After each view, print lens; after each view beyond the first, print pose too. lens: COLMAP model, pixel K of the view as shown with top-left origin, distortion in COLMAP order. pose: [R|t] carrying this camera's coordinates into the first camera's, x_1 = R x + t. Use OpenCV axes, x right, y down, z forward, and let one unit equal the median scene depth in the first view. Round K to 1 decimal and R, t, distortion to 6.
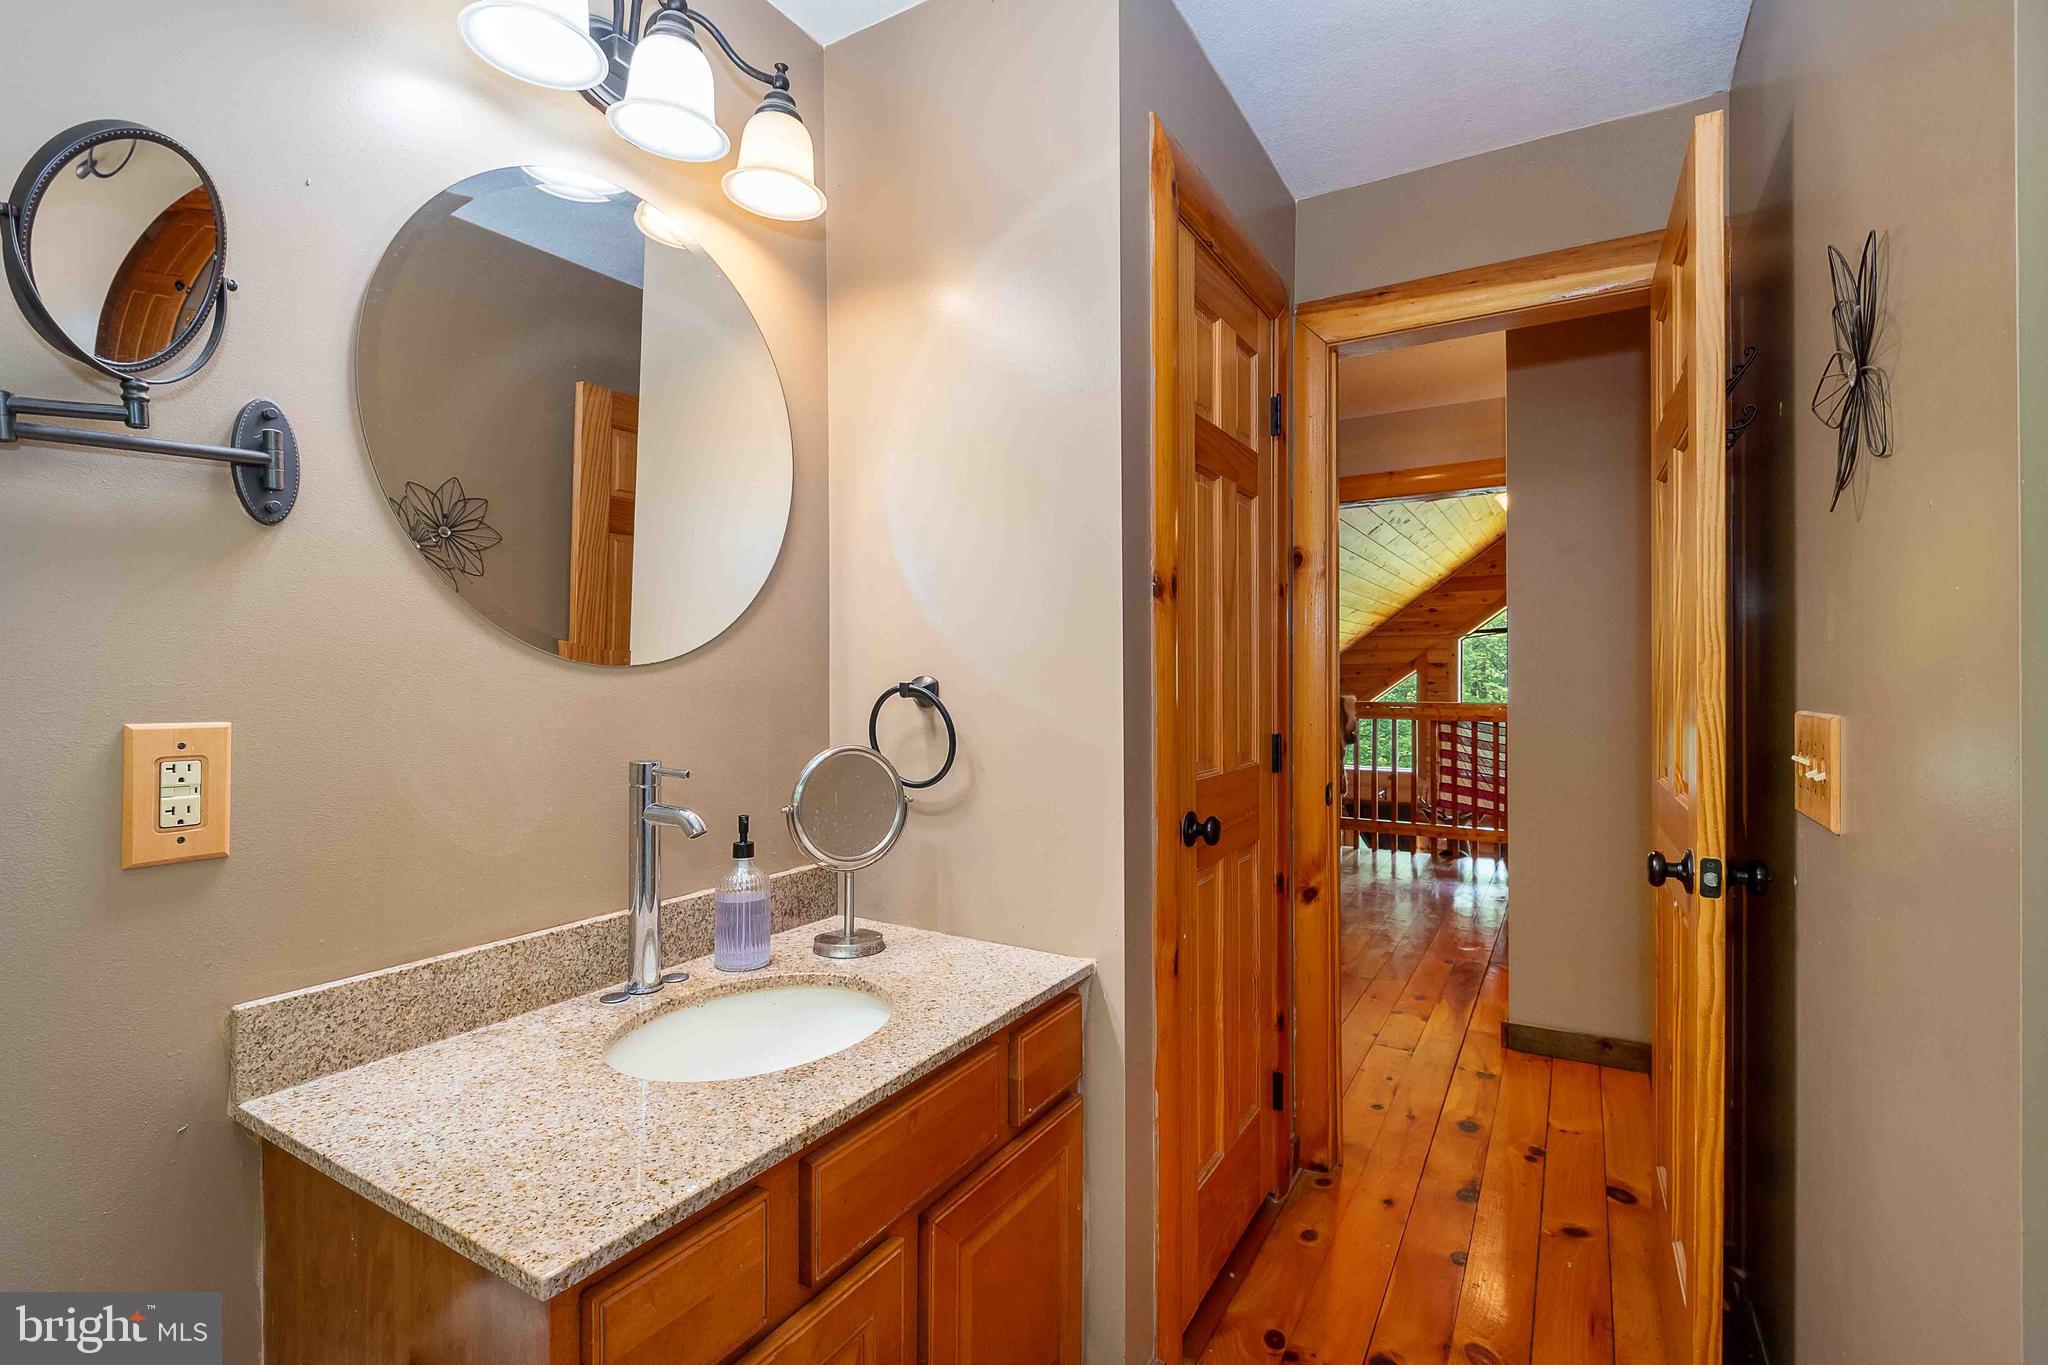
lens RADIAL K [[939.7, 0, 1020.2], [0, 939.7, 674.4], [0, 0, 1]] dist [0.000133, -0.000214]
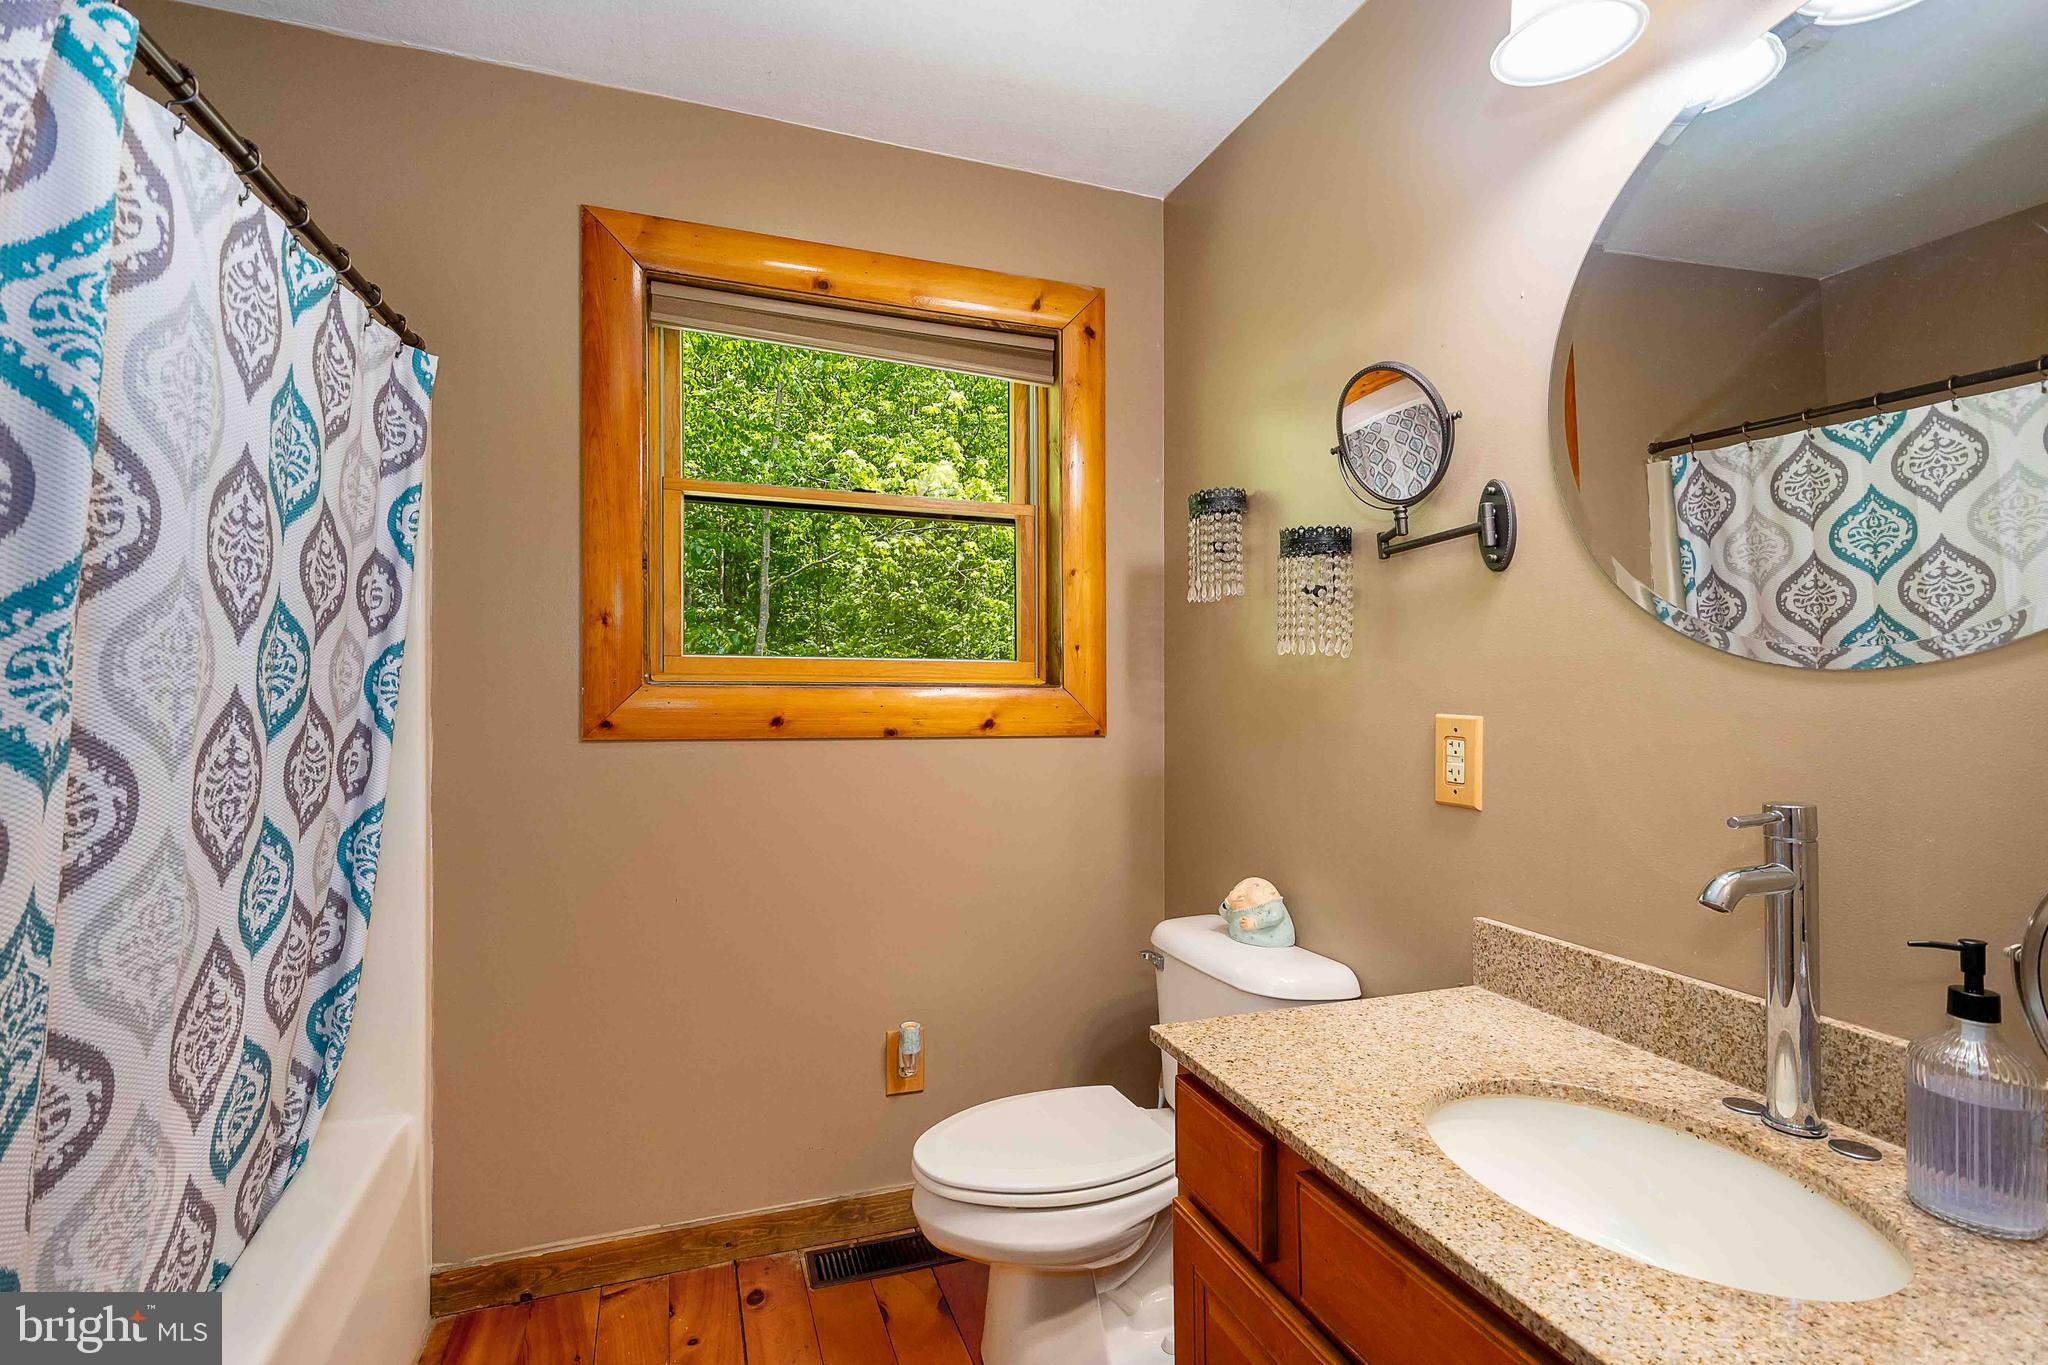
lens RADIAL K [[939.7, 0, 1018.7], [0, 939.7, 679.0], [0, 0, 1]] dist [0.000133, -0.000214]
pose [[-0.628355, -0.010680, -0.777854, 0.621915], [-0.010530, 0.999931, -0.005223, 0.006787], [0.777856, 0.004909, -0.628424, 1.173122]]
